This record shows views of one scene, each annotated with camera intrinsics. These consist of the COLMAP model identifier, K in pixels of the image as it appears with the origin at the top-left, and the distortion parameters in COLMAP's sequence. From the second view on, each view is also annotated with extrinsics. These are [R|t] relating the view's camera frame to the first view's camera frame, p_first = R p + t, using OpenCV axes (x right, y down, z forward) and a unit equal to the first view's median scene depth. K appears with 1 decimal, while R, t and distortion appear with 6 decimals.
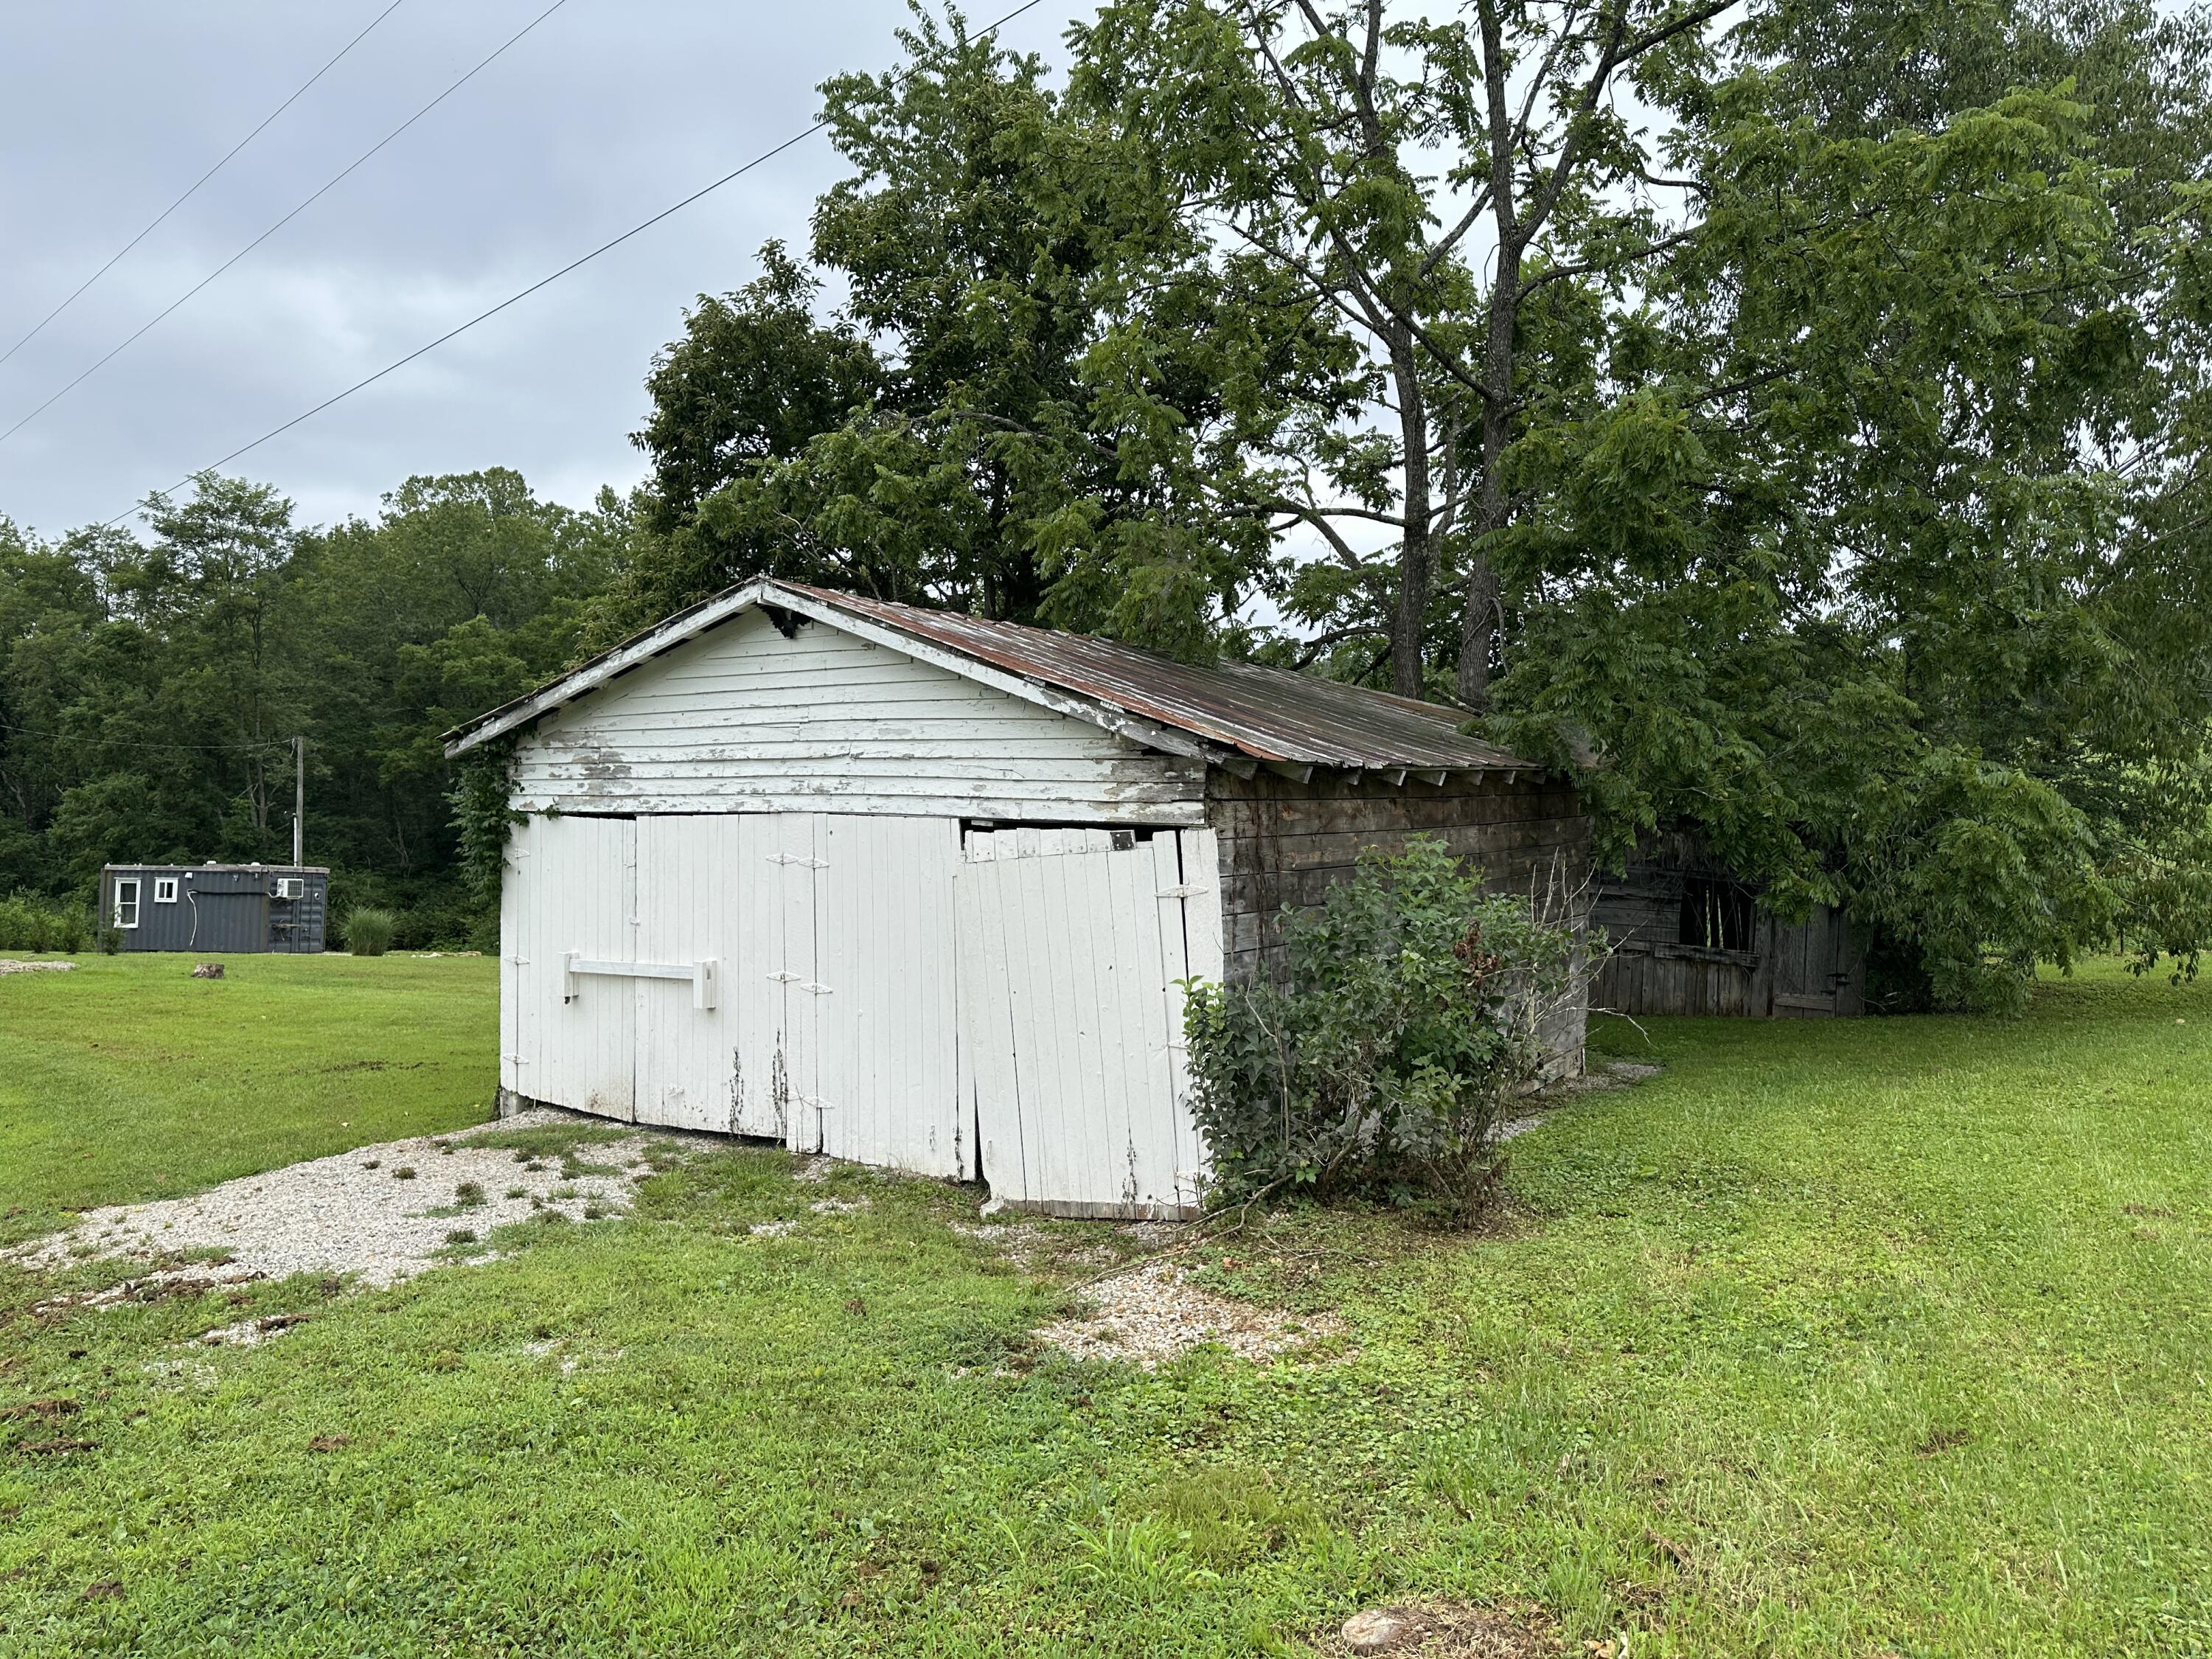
lens RADIAL K [[1516.8, 0, 1112.4], [0, 1516.8, 819.5], [0, 0, 1]] dist [0.063596, 0.001131]
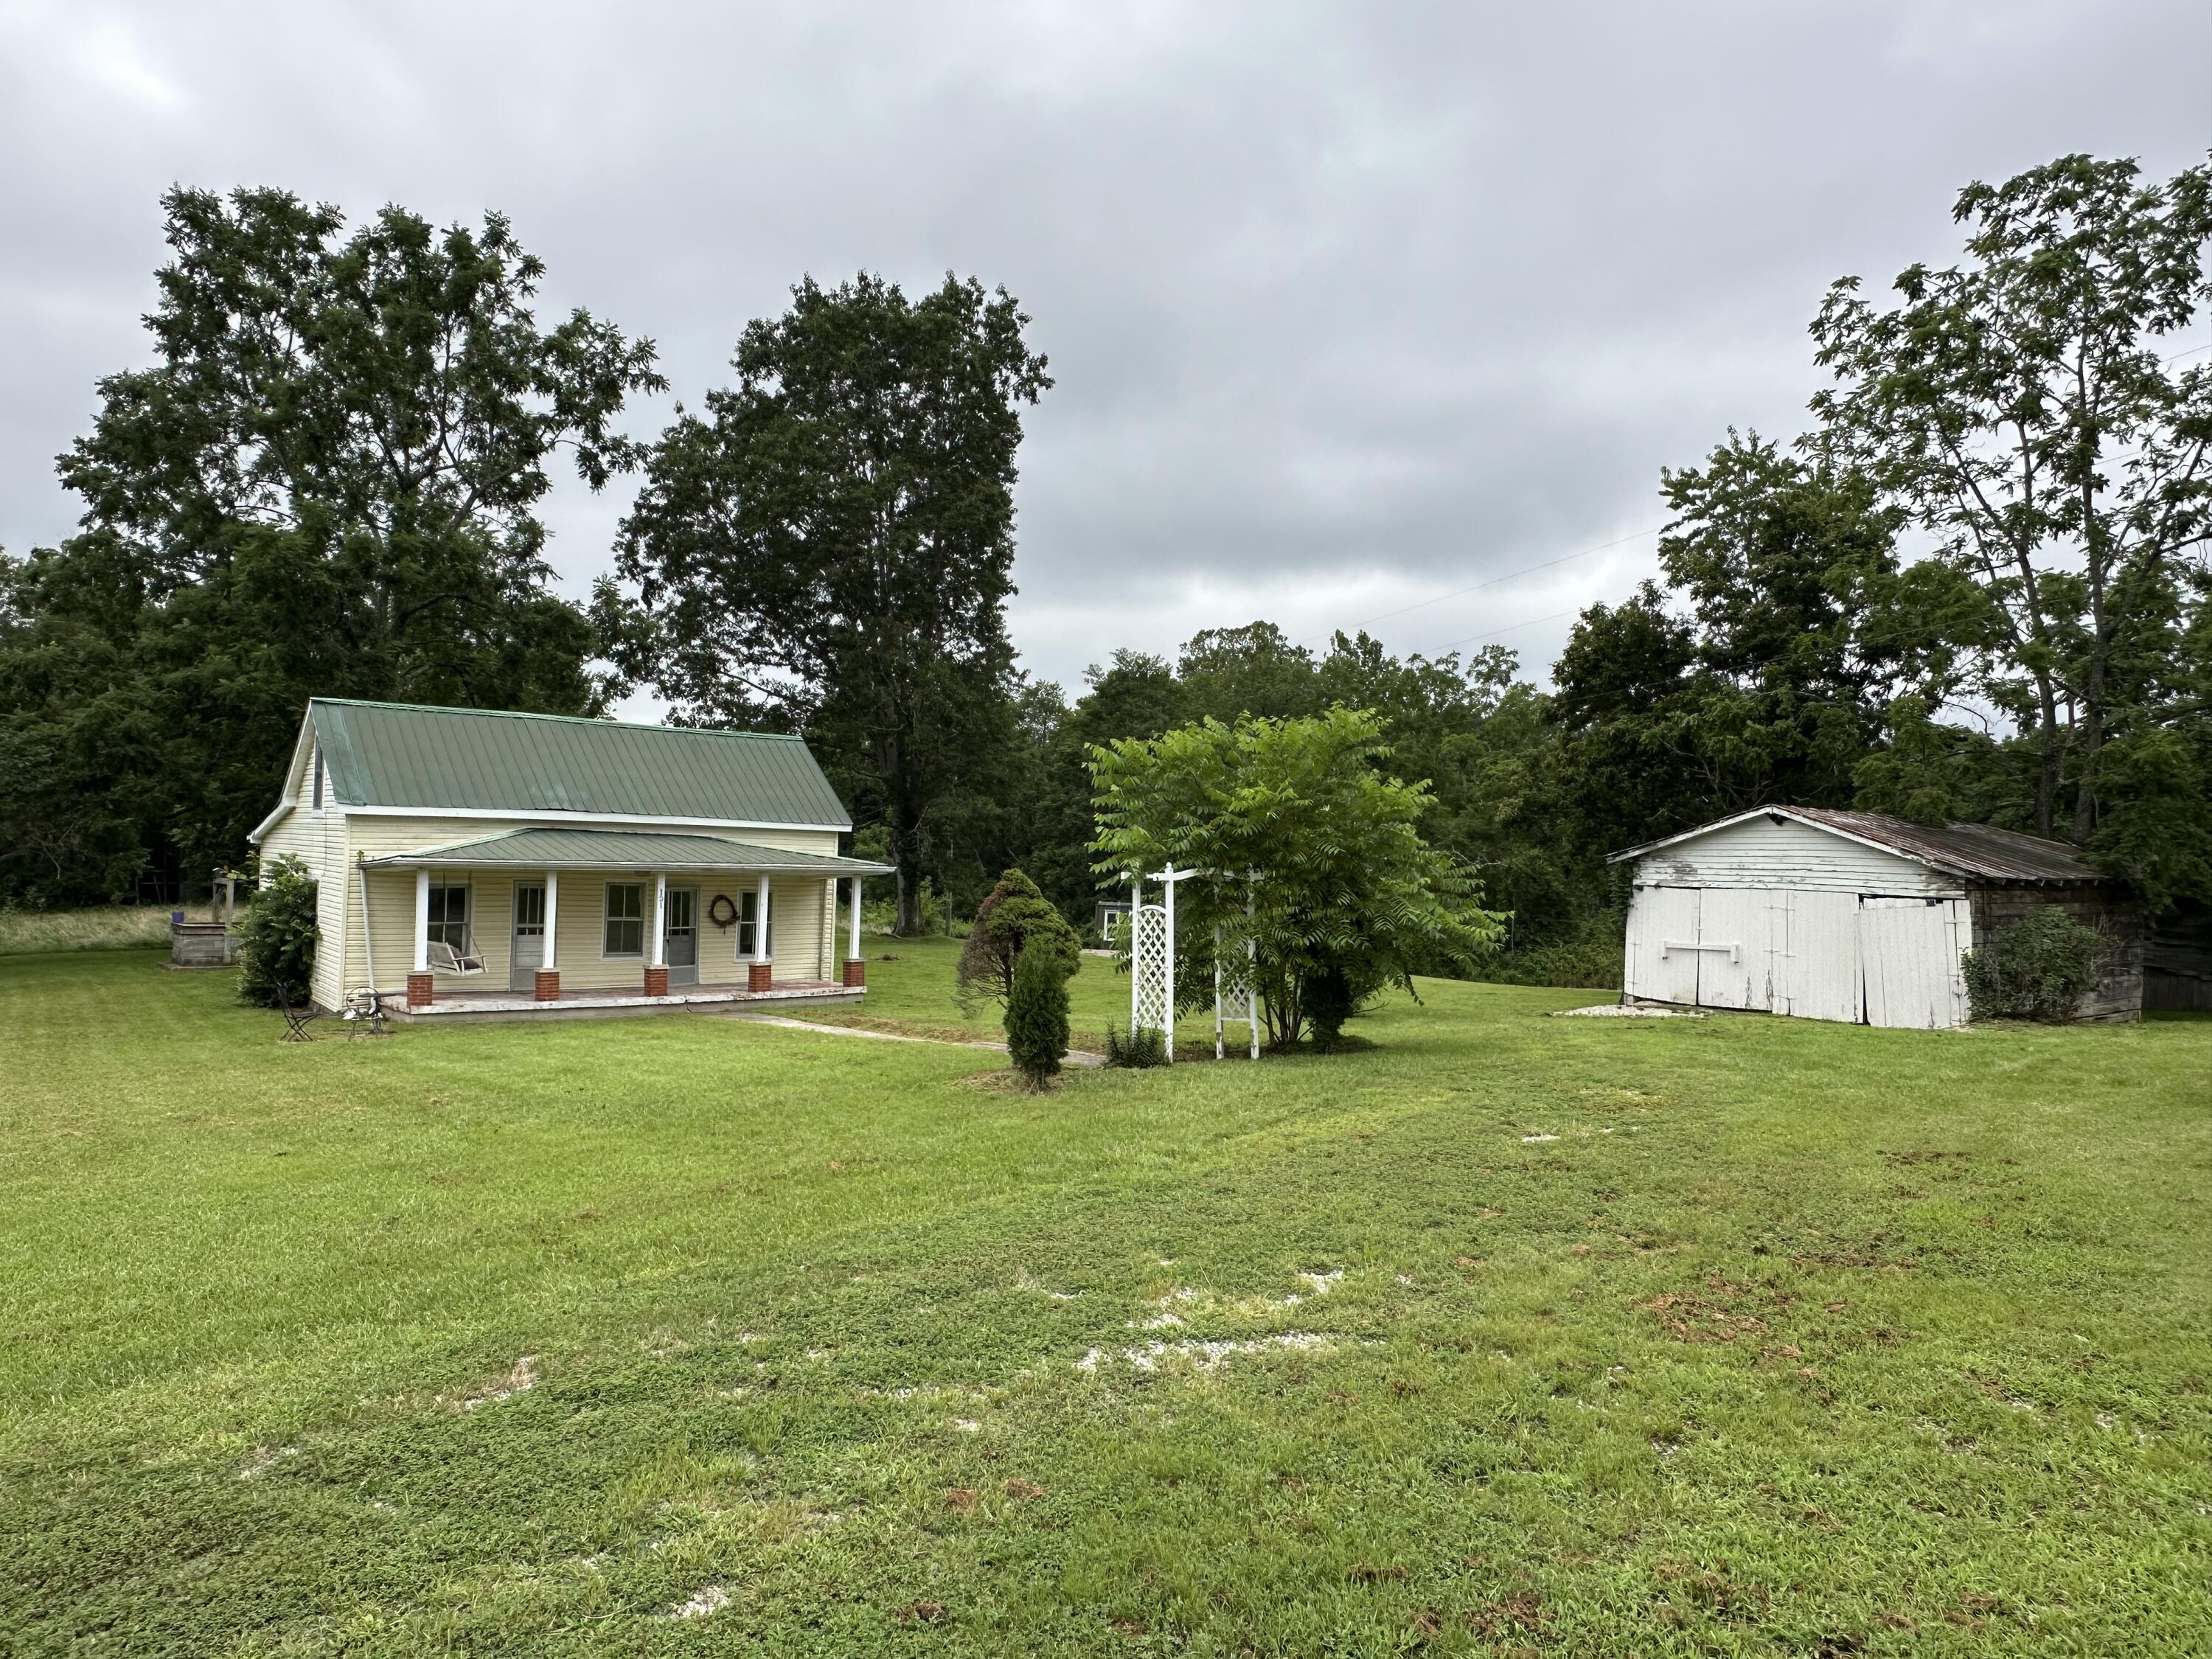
lens RADIAL K [[1424.0, 0, 1112.0], [0, 1424.0, 845.6], [0, 0, 1]] dist [0.006962, 0.004885]
pose [[0.927697, 0.015817, -0.373000, -0.363460], [-0.024957, 0.999495, -0.019689, -0.003034], [0.372500, 0.027575, 0.927622, -1.800482]]
